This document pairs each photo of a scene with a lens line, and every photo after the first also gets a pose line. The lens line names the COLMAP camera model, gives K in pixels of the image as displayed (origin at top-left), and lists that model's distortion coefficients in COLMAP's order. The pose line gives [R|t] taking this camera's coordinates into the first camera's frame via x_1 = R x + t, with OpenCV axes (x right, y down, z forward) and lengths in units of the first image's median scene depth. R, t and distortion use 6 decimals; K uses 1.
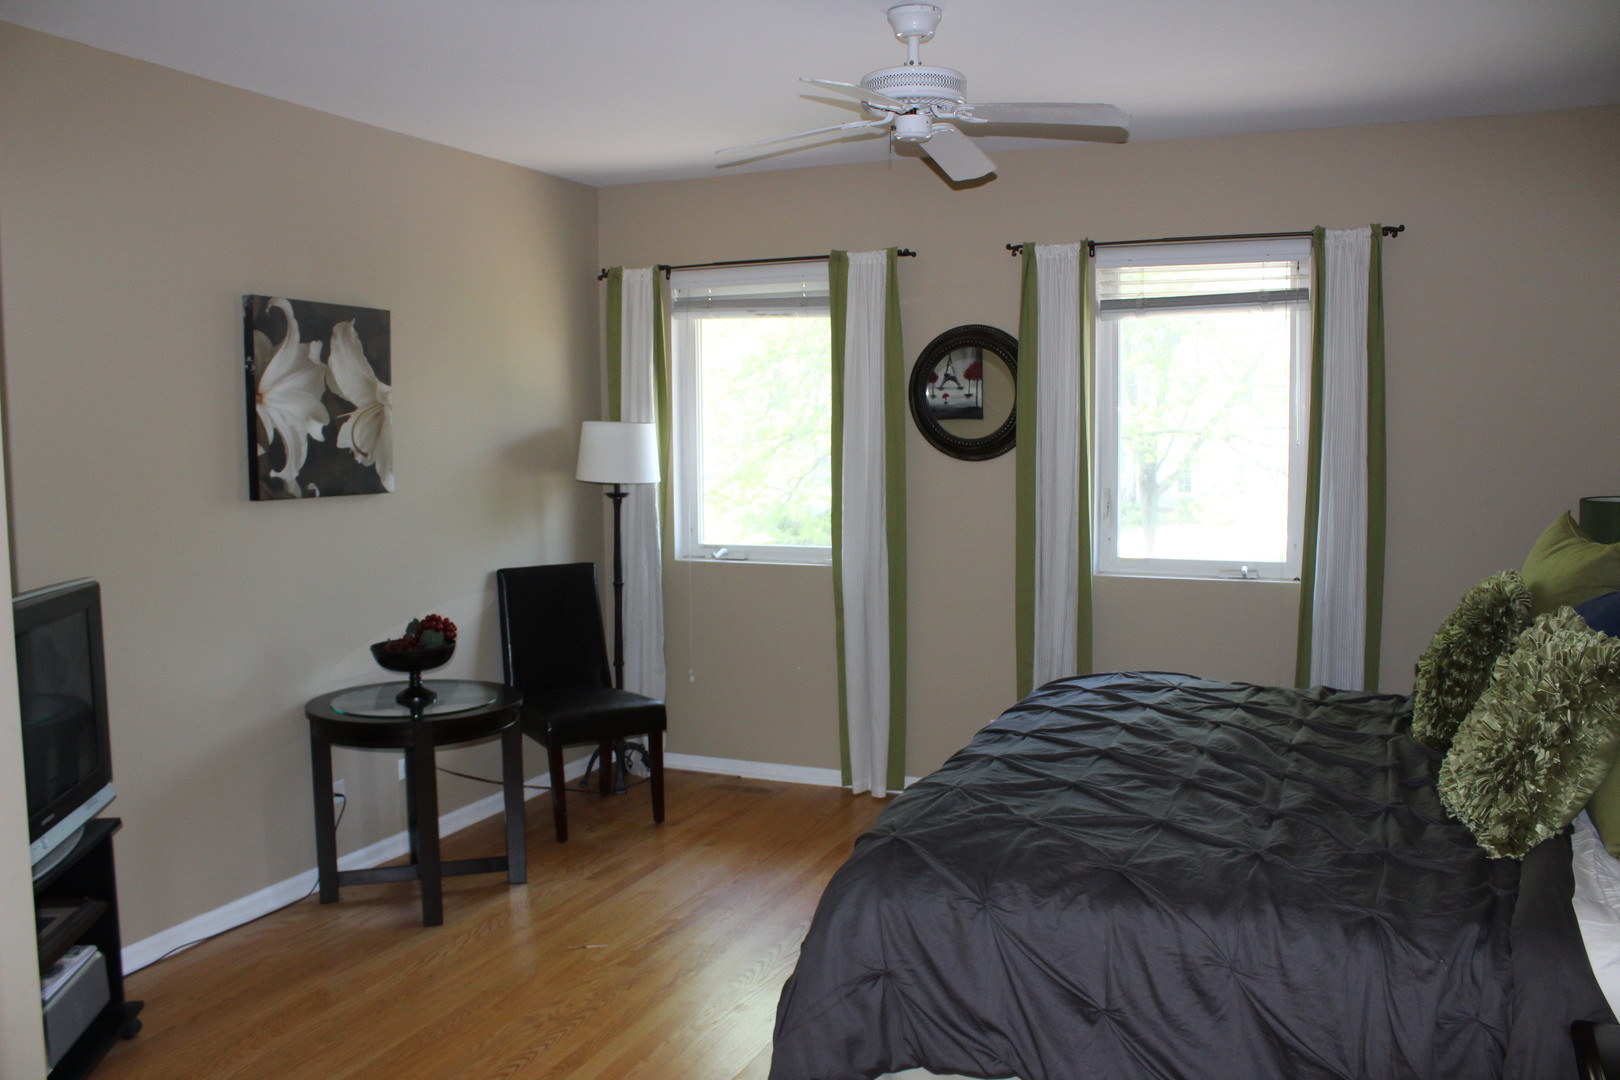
lens RADIAL K [[1339.3, 0, 814.8], [0, 1339.3, 549.3], [0, 0, 1]] dist [-0.171493, 0.154020]
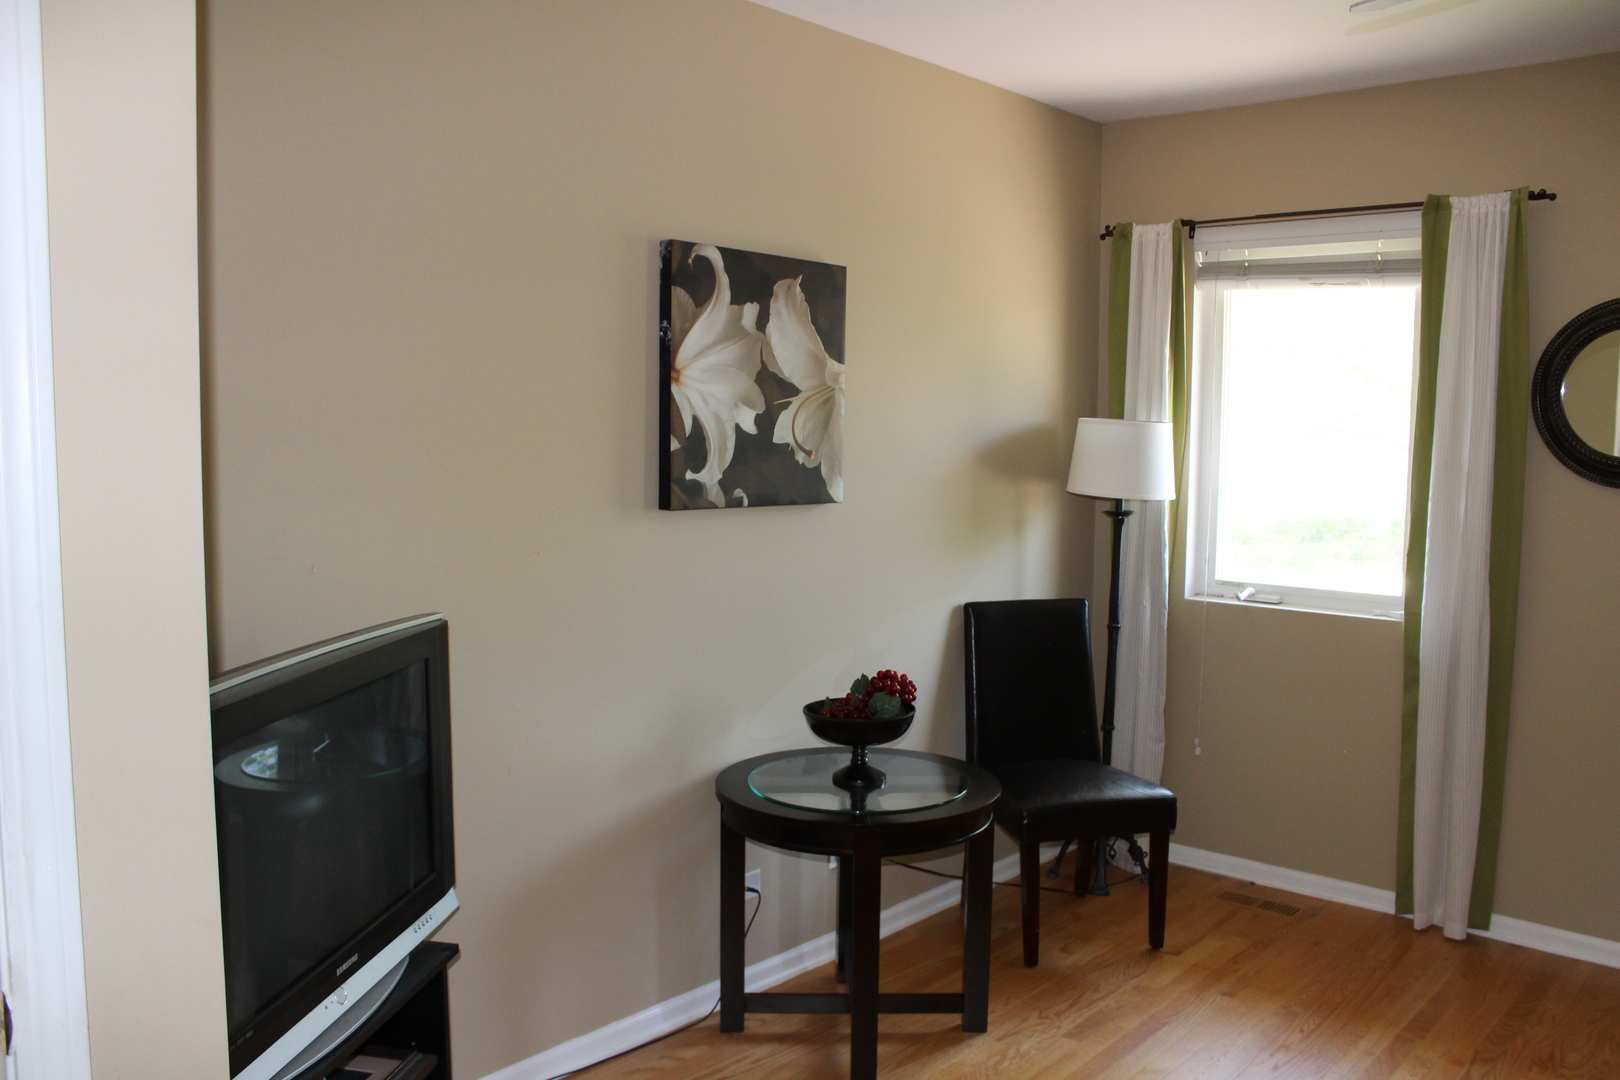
lens RADIAL K [[1339.3, 0, 814.8], [0, 1339.3, 549.3], [0, 0, 1]] dist [-0.171493, 0.154020]
pose [[0.949203, 0.048672, -0.310878, -0.091489], [-0.047730, 0.998804, 0.010641, -0.023935], [0.311024, 0.004738, 0.950390, 0.255023]]
